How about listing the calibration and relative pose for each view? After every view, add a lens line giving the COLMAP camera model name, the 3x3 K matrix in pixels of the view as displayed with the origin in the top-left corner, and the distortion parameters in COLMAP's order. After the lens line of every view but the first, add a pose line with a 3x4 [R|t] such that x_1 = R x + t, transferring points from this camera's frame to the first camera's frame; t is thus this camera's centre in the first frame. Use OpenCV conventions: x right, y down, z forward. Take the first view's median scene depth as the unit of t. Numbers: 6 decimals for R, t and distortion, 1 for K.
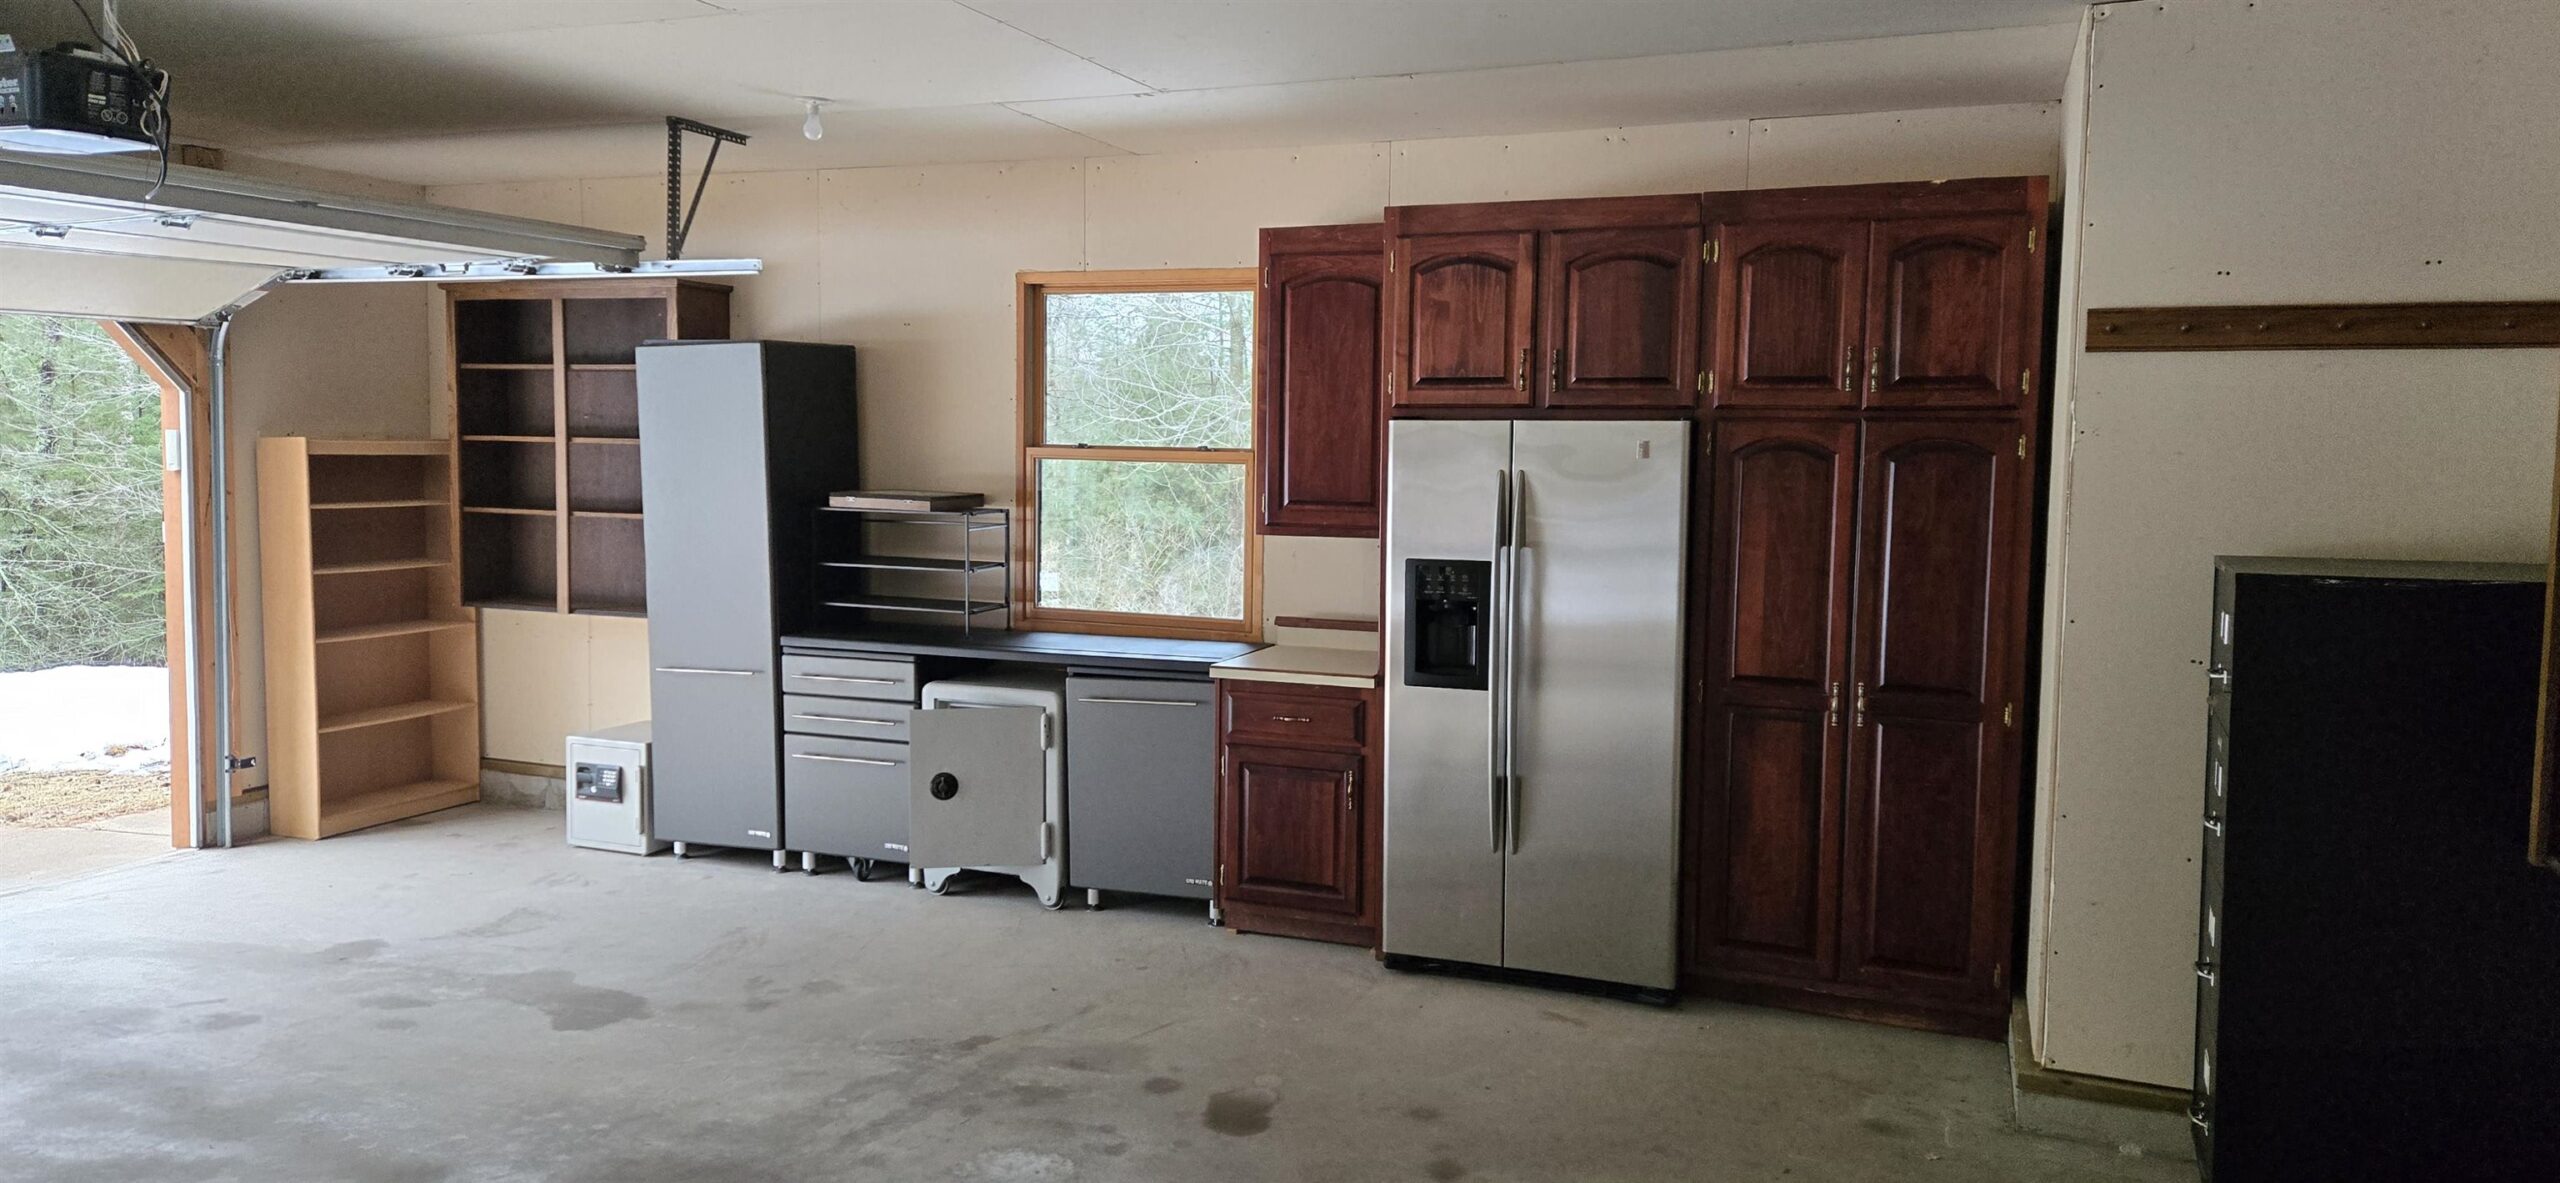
lens RADIAL K [[1732.9, 0, 1280.3], [0, 1732.9, 567.5], [0, 0, 1]] dist [0.069564, -0.019888]
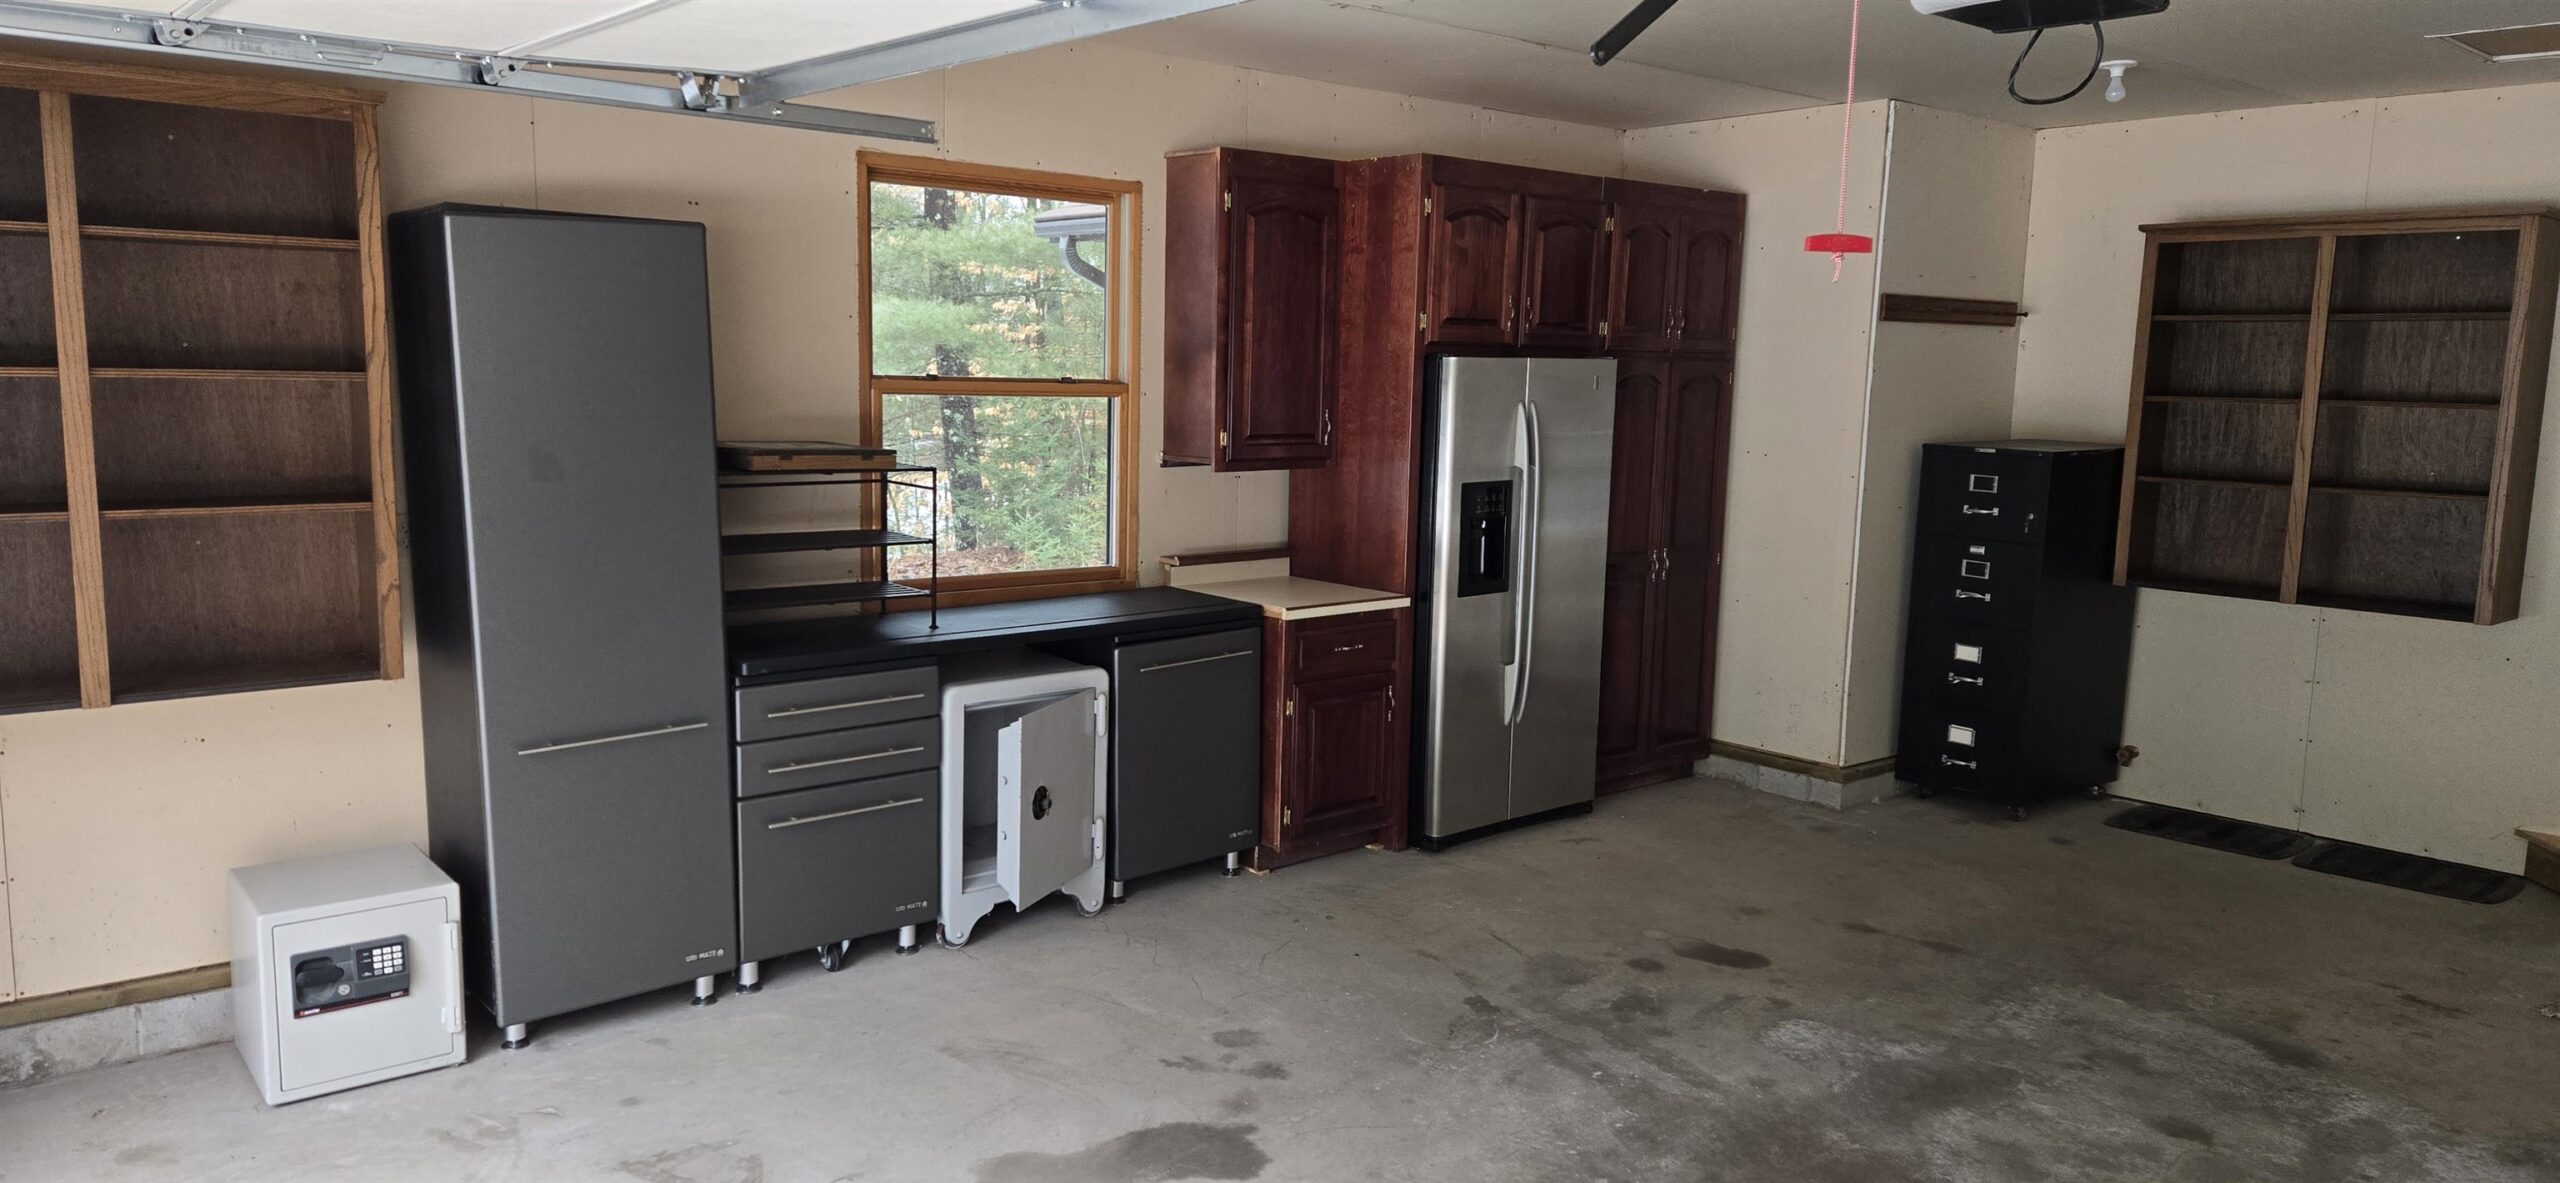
lens RADIAL K [[1732.9, 0, 1203.6], [0, 1732.9, 611.5], [0, 0, 1]] dist [0.069564, -0.019888]
pose [[0.454776, -0.130765, 0.880953, -1.017391], [0.053648, 0.991388, 0.119463, -0.066760], [-0.888988, -0.007068, 0.457875, 0.656194]]
